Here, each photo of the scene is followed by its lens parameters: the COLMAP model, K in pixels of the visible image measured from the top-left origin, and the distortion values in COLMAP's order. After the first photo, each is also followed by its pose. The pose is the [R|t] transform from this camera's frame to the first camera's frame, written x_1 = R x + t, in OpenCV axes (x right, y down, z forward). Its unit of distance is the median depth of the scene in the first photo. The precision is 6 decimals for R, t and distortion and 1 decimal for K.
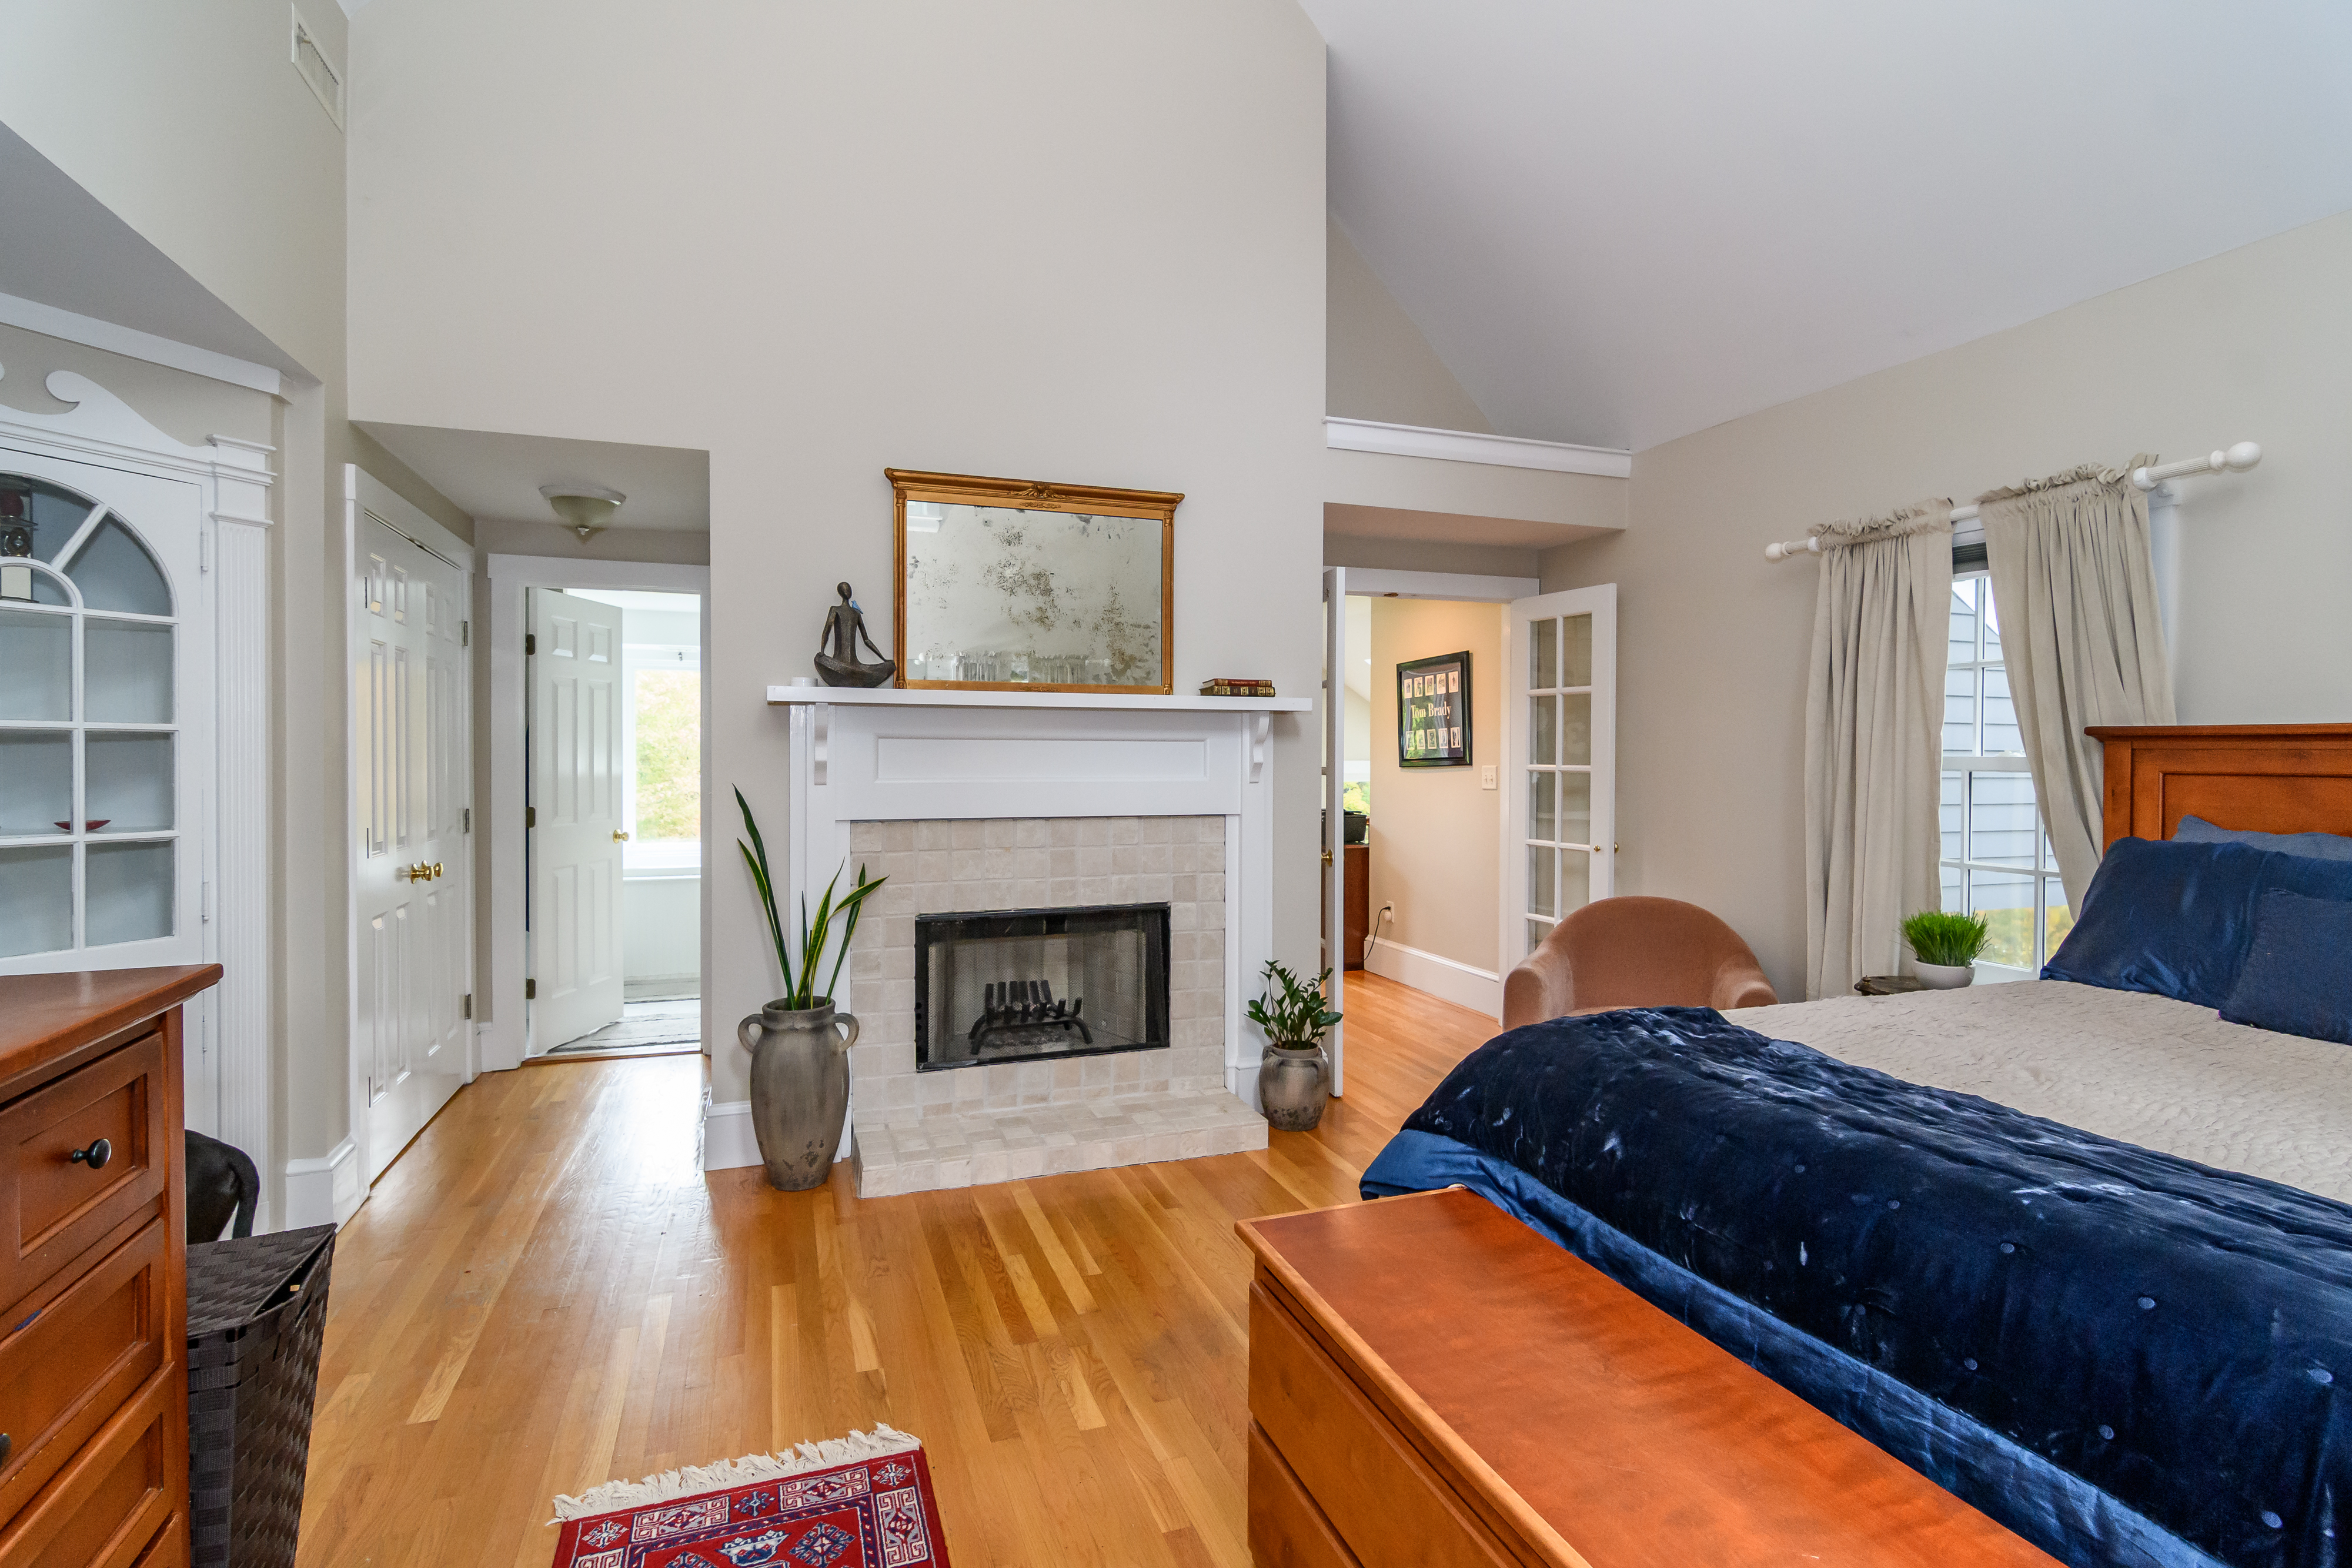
lens RADIAL K [[1139.7, 0, 1175.9], [0, 1139.7, 745.9], [0, 0, 1]] dist [-0.000754, -0.000154]
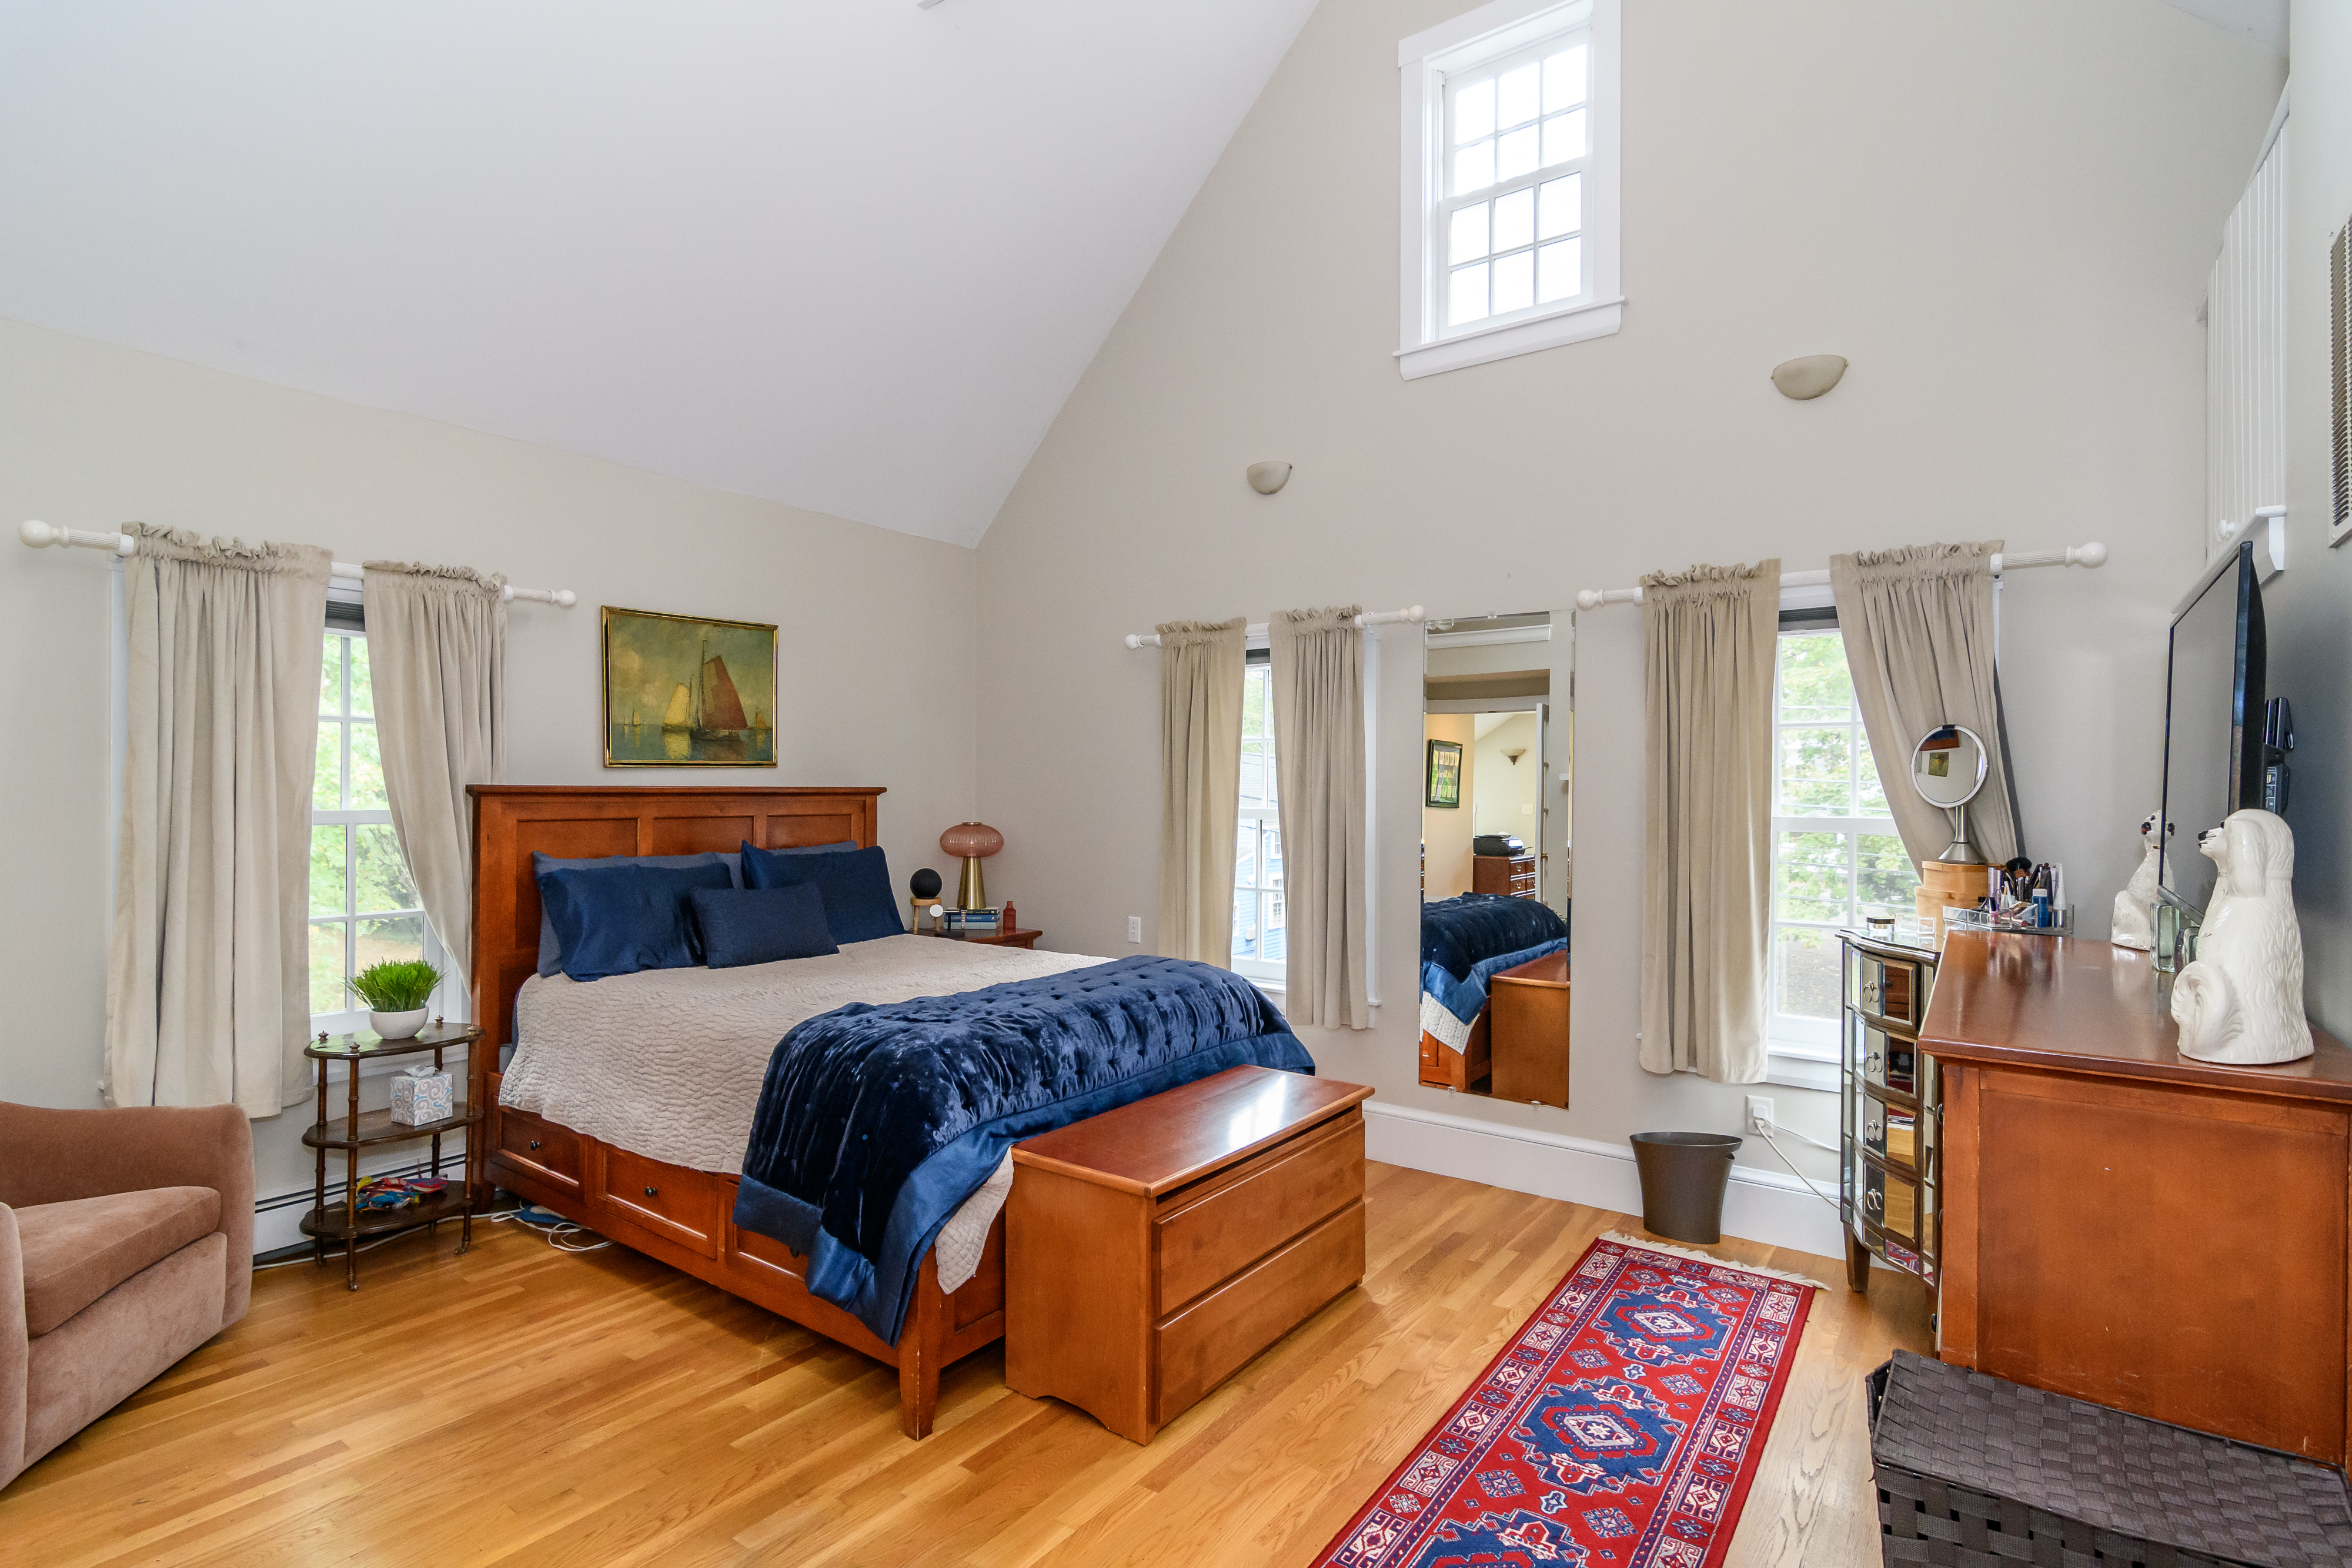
lens RADIAL K [[1136.3, 0, 1176.0], [0, 1136.3, 784.0], [0, 0, 1]] dist [-0.000616, -0.000156]
pose [[-0.559069, 0.014481, 0.828995, -0.573247], [0.003444, 0.999879, -0.015143, 0.003742], [-0.829114, -0.005611, -0.559051, 0.965353]]
